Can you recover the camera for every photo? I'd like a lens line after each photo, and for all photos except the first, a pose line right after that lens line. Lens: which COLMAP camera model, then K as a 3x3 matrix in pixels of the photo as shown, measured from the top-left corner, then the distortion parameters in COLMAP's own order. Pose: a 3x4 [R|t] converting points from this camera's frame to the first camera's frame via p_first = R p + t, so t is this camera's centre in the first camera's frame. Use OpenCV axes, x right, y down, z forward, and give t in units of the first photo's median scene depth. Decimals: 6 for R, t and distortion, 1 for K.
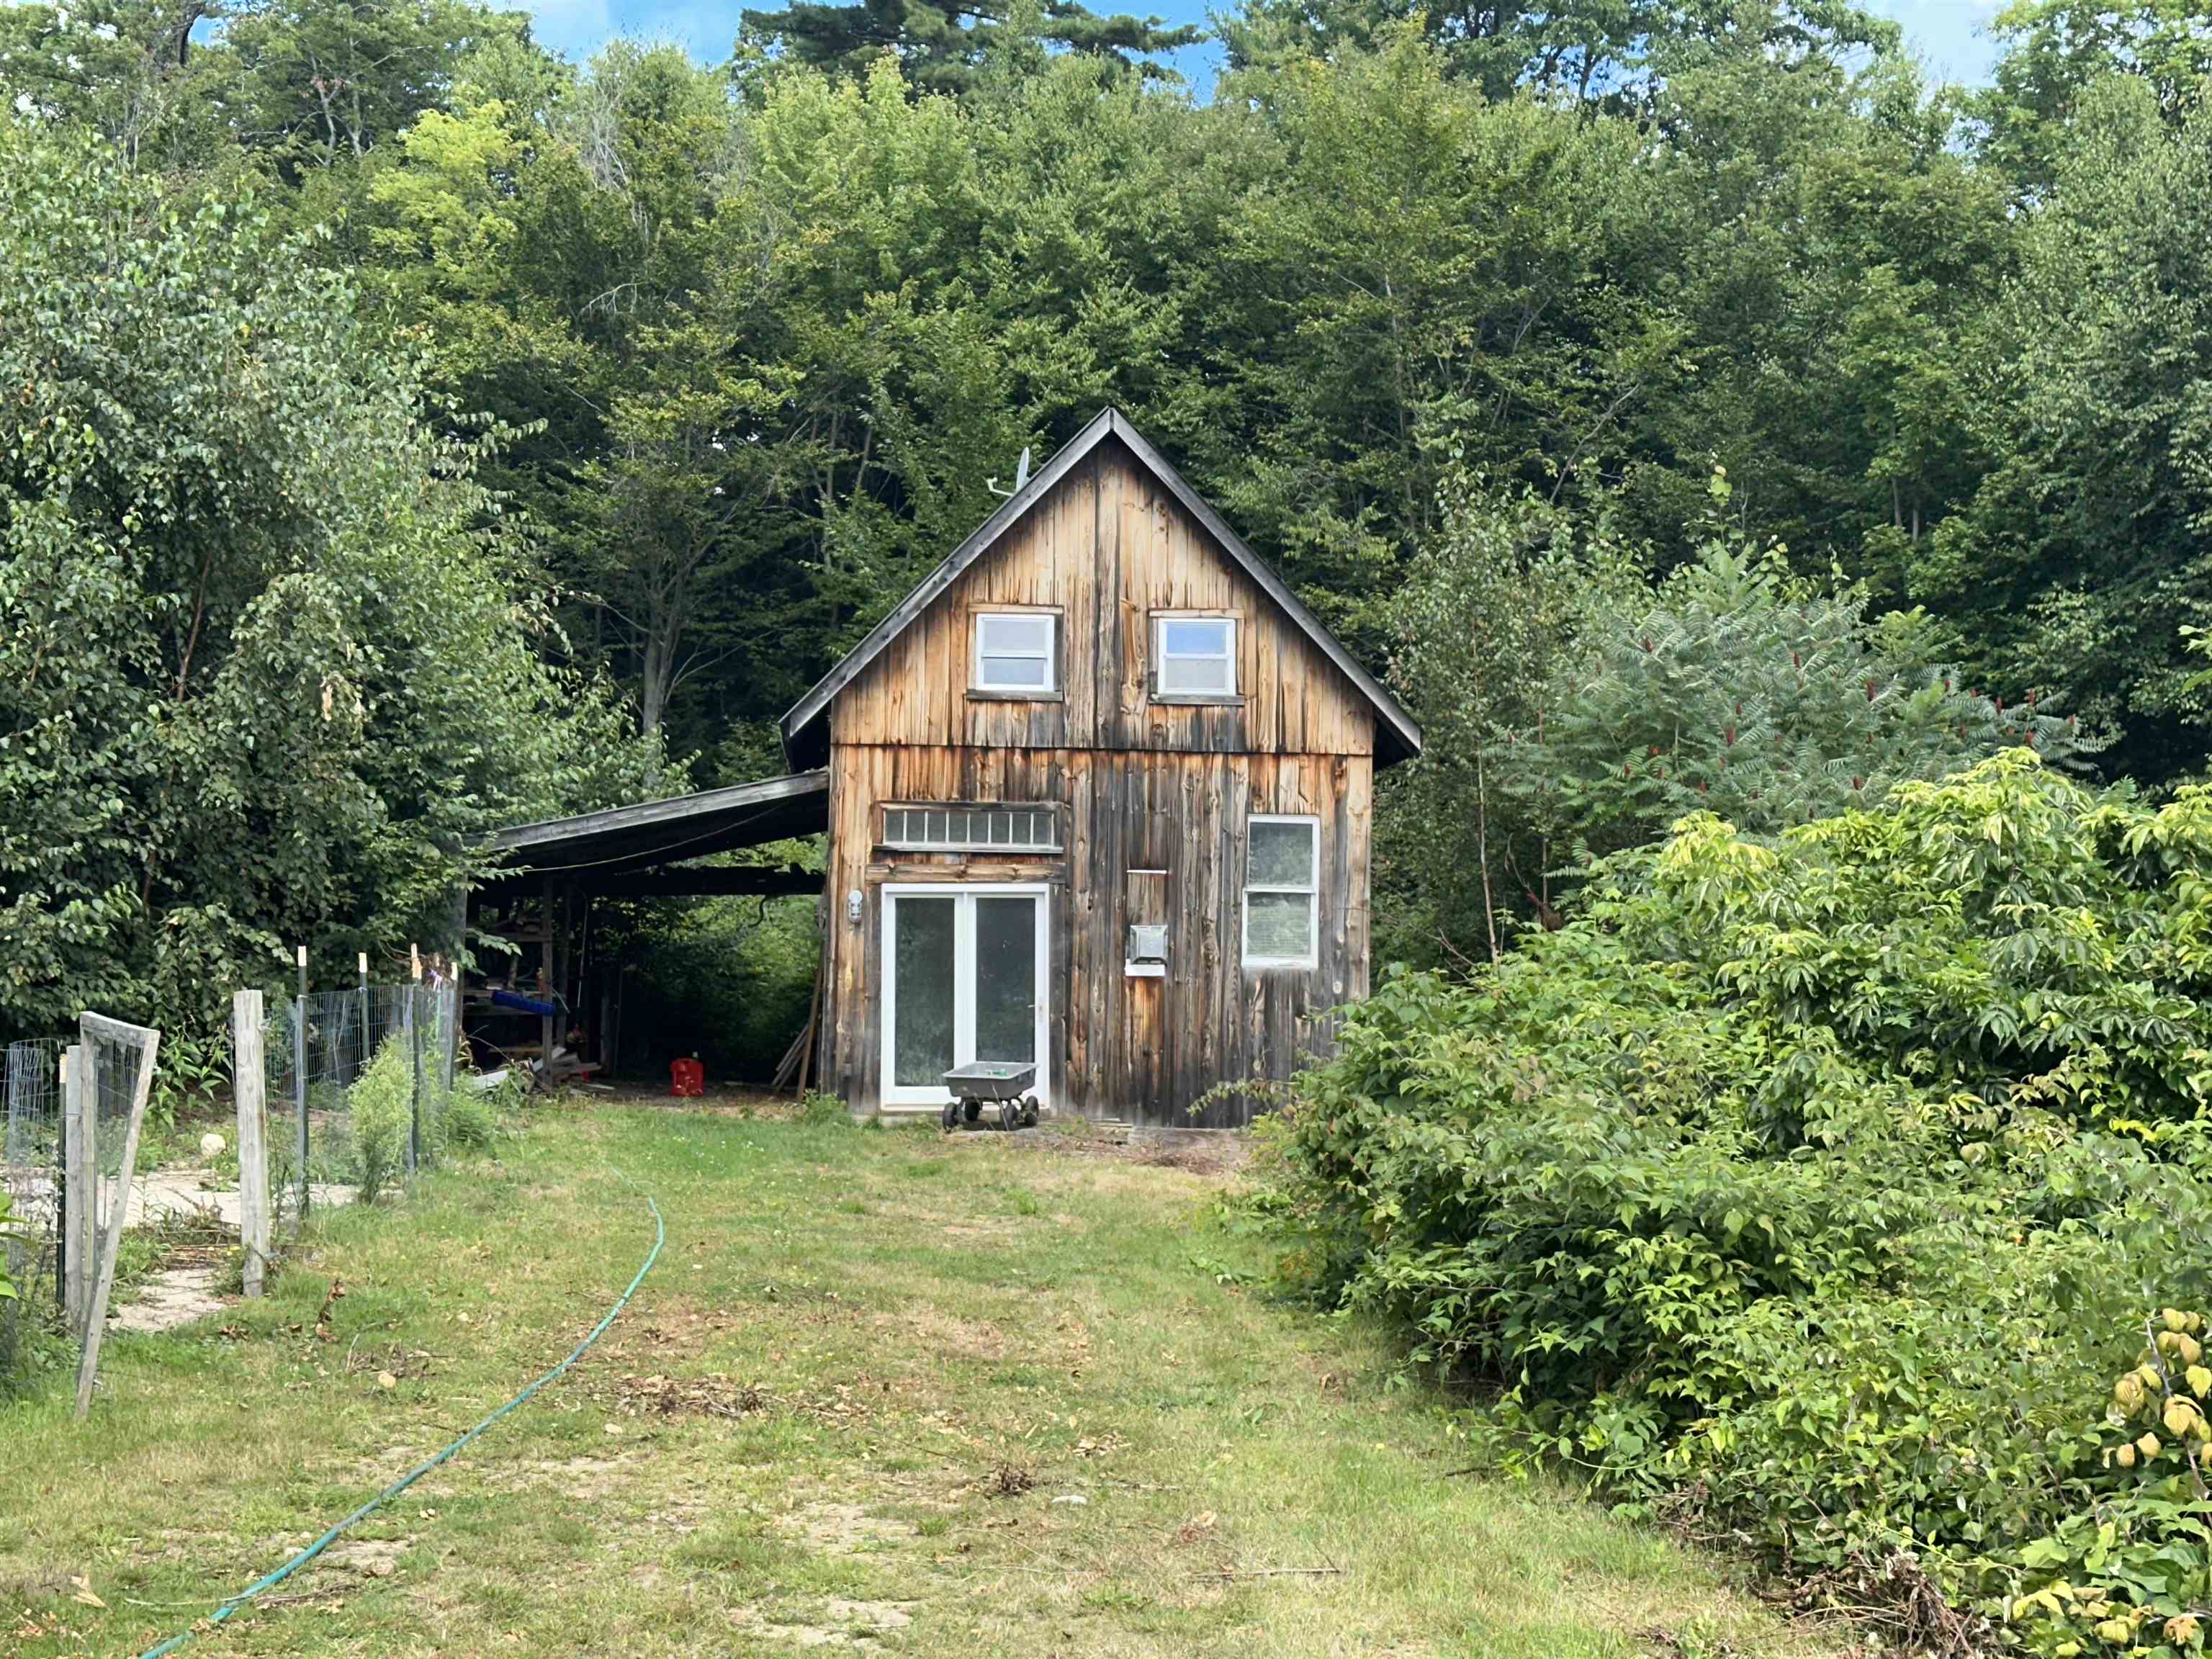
lens RADIAL K [[3048.7, 0, 1115.1], [0, 3048.7, 821.9], [0, 0, 1]] dist [0.098297, 0.000000]
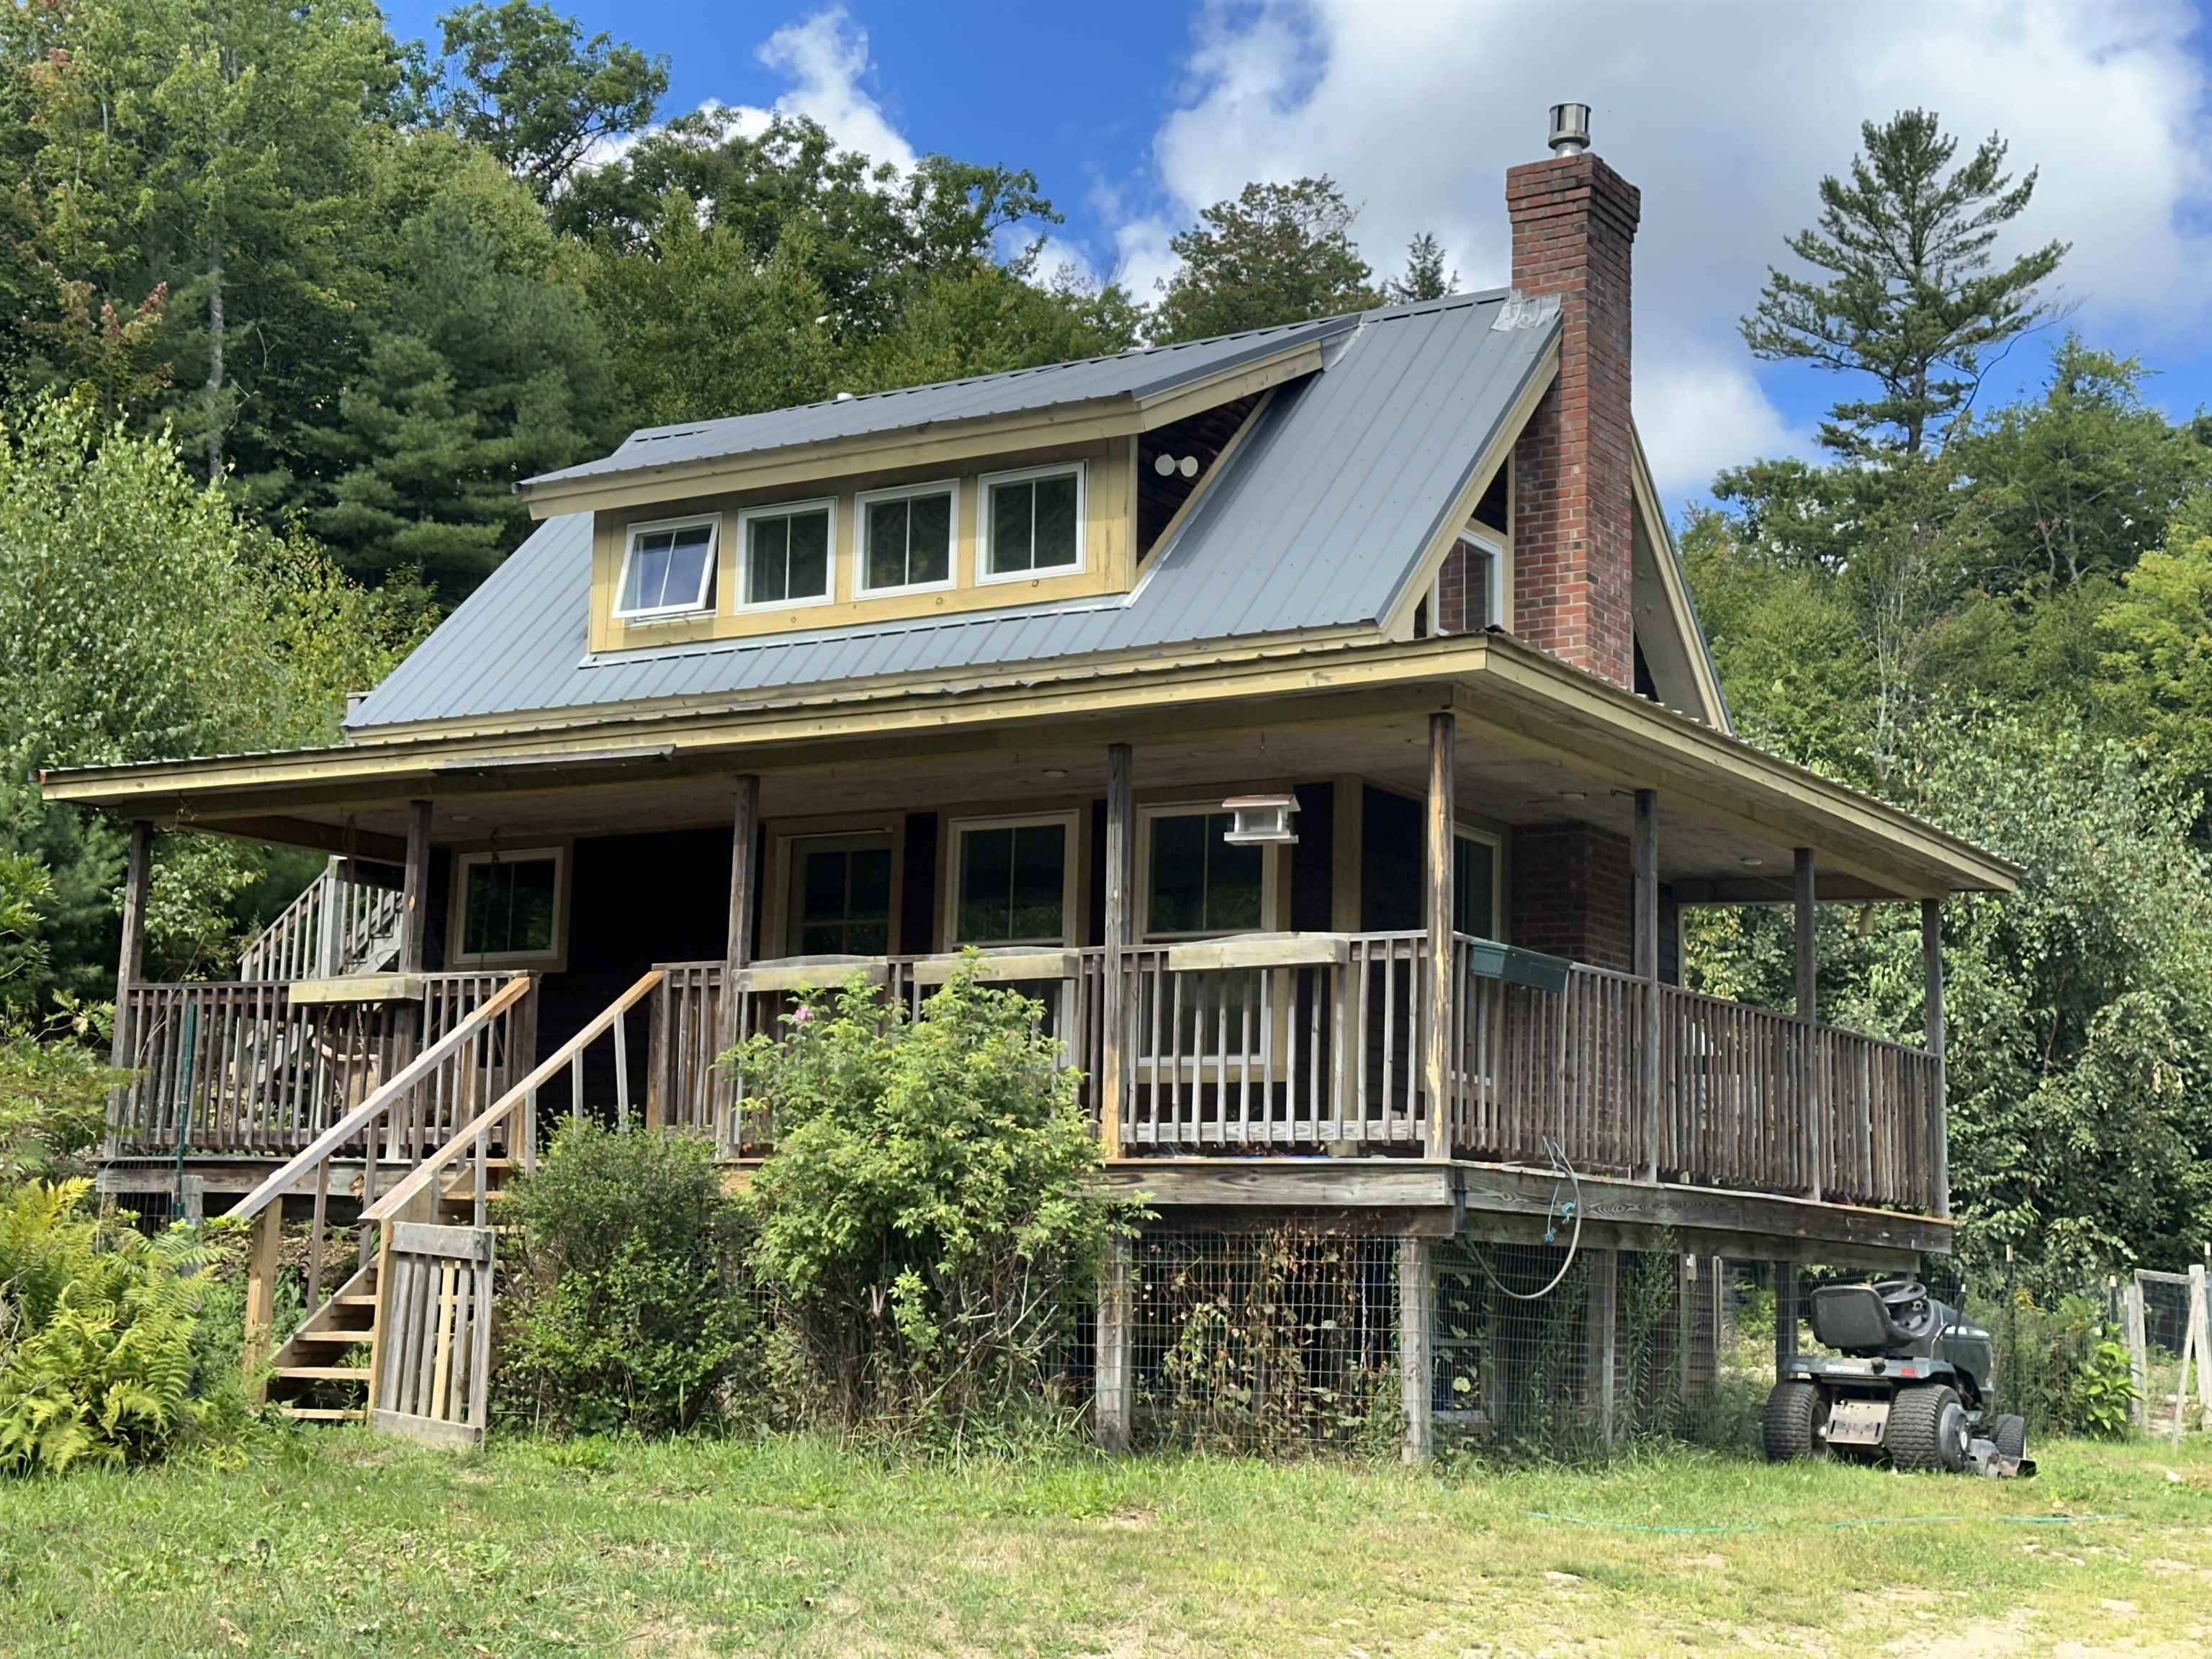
lens RADIAL K [[3048.7, 0, 1096.6], [0, 3048.7, 829.3], [0, 0, 1]] dist [0.098297, 0.000000]
pose [[0.864449, -0.038814, -0.501220, 0.044869], [-0.010988, 0.995318, -0.096028, -0.010210], [0.502600, 0.088519, 0.859975, -0.496519]]
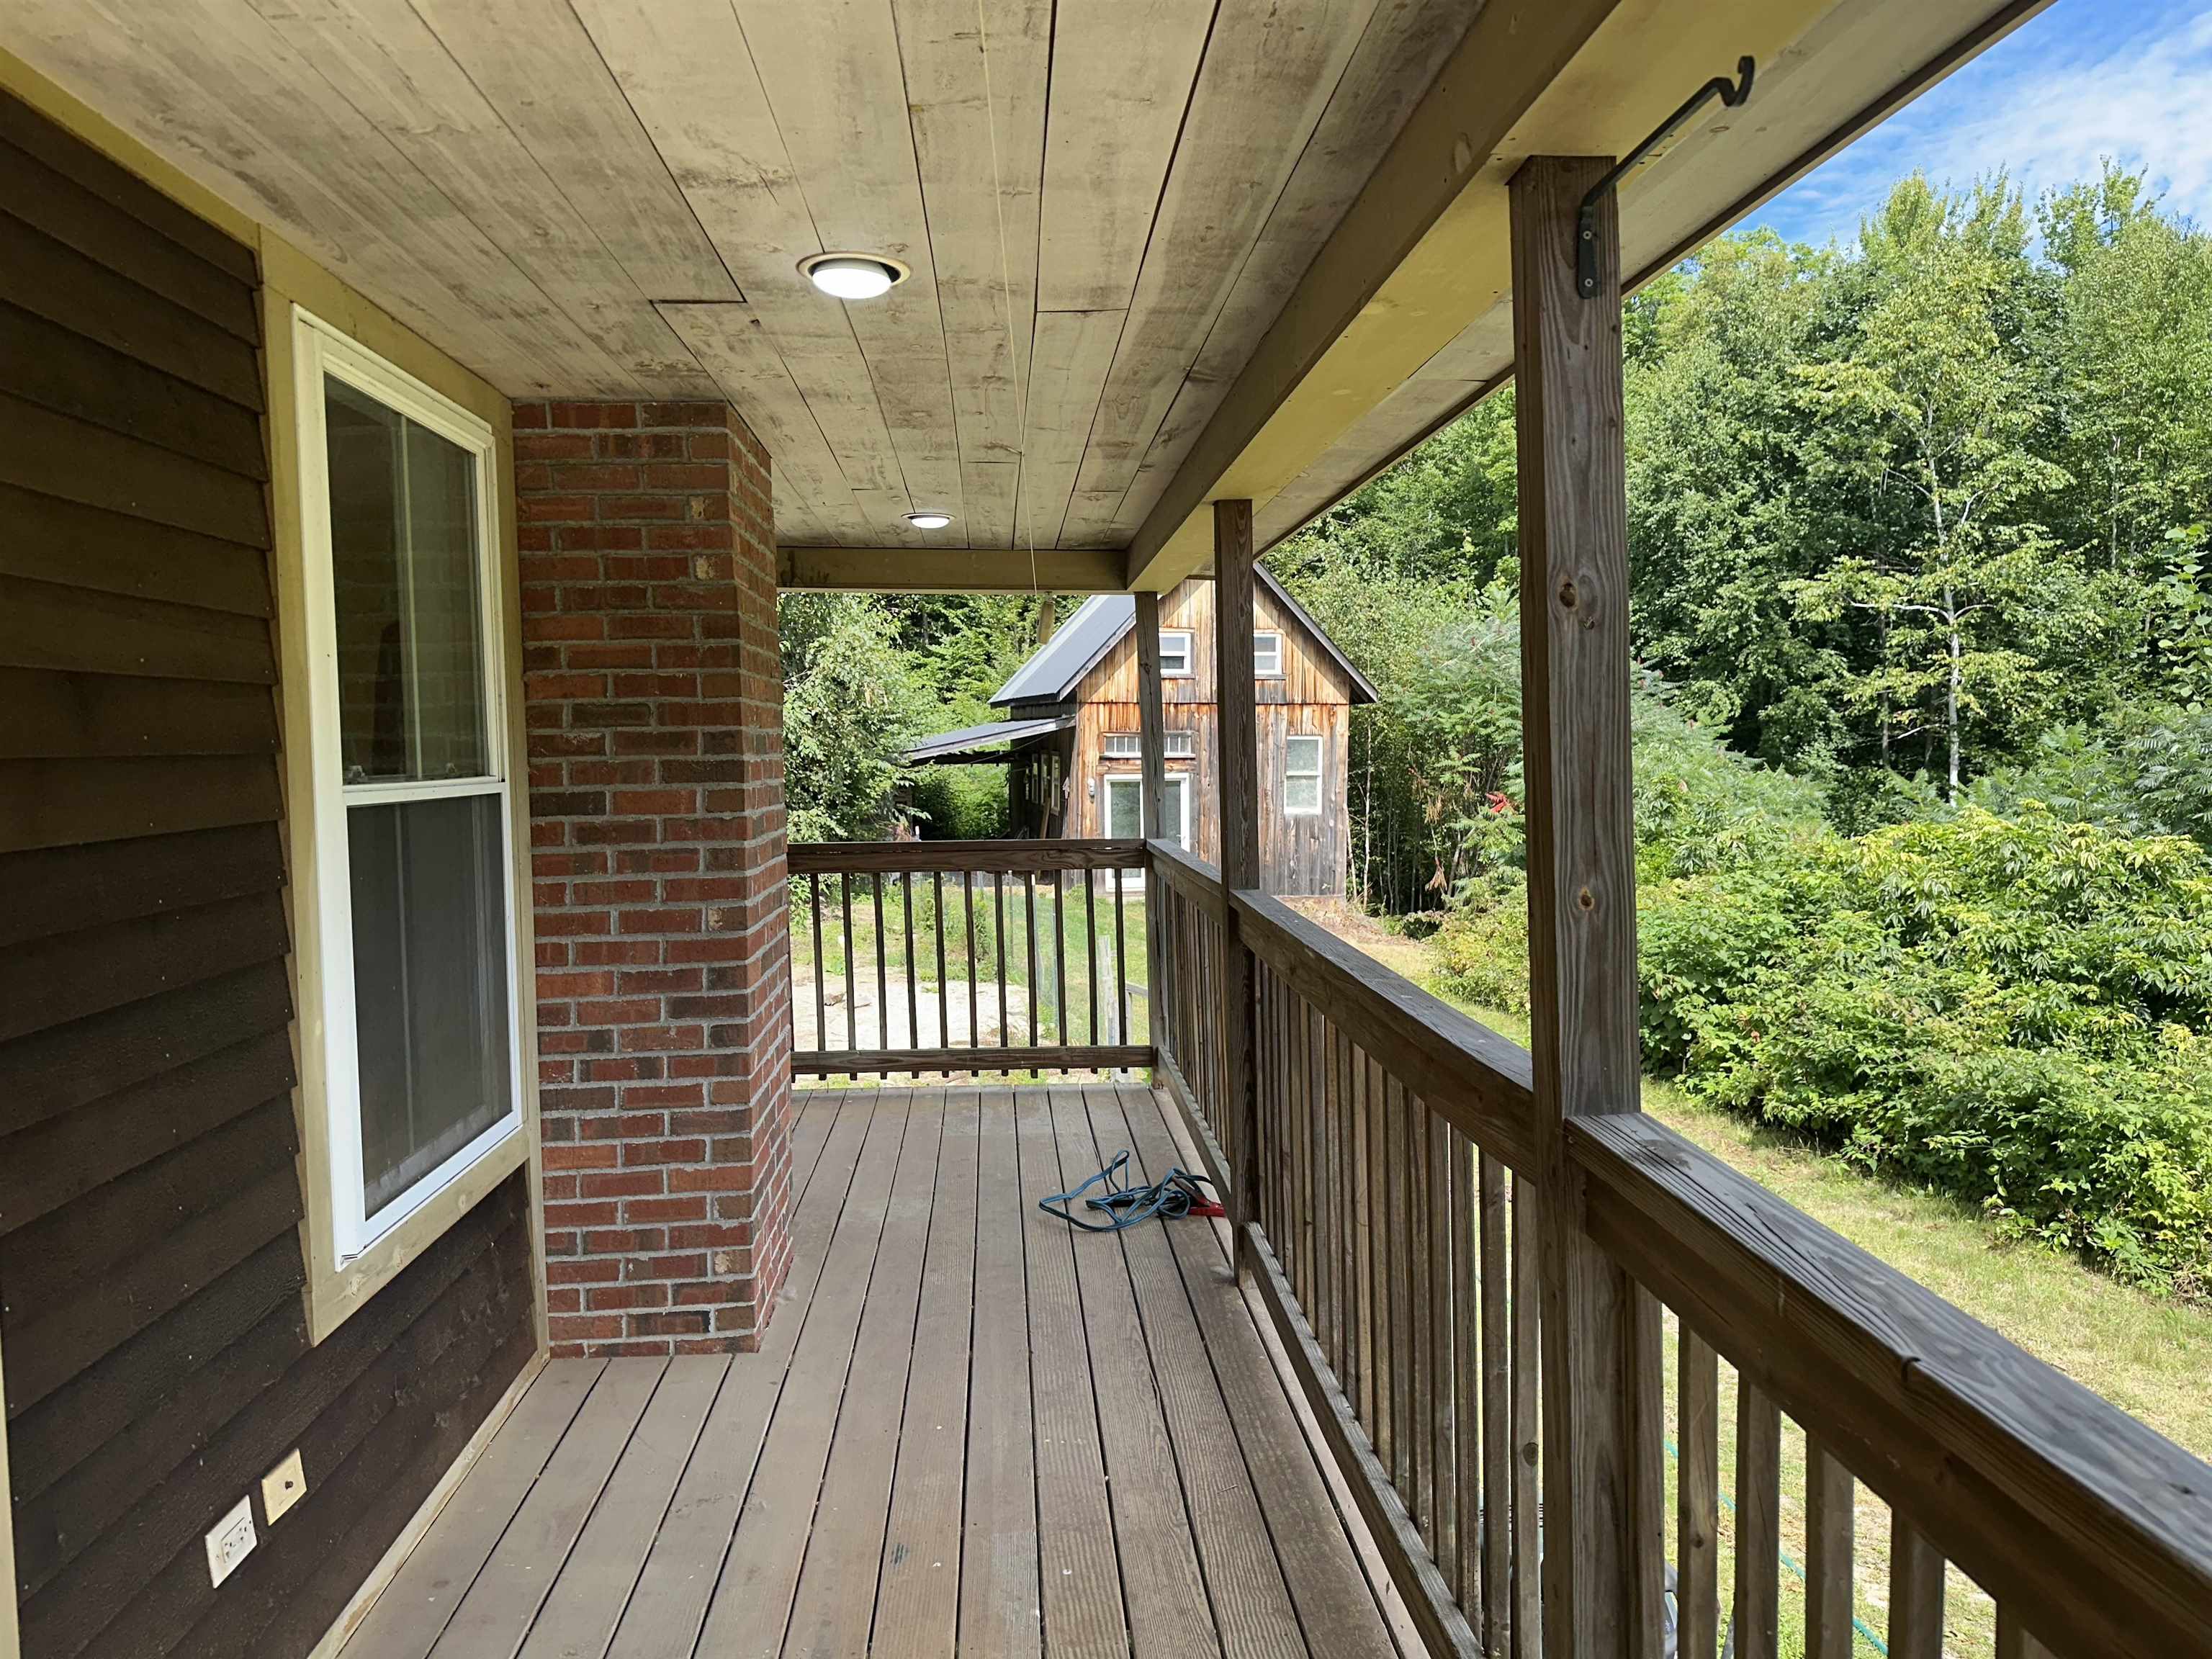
lens RADIAL K [[1544.4, 0, 1086.9], [0, 1544.4, 827.1], [0, 0, 1]] dist [0.042376, -0.026639]
pose [[0.994555, -0.016650, 0.102873, -0.202056], [0.005016, 0.993658, 0.112332, -0.060474], [-0.104091, -0.111205, 0.988331, 0.038506]]
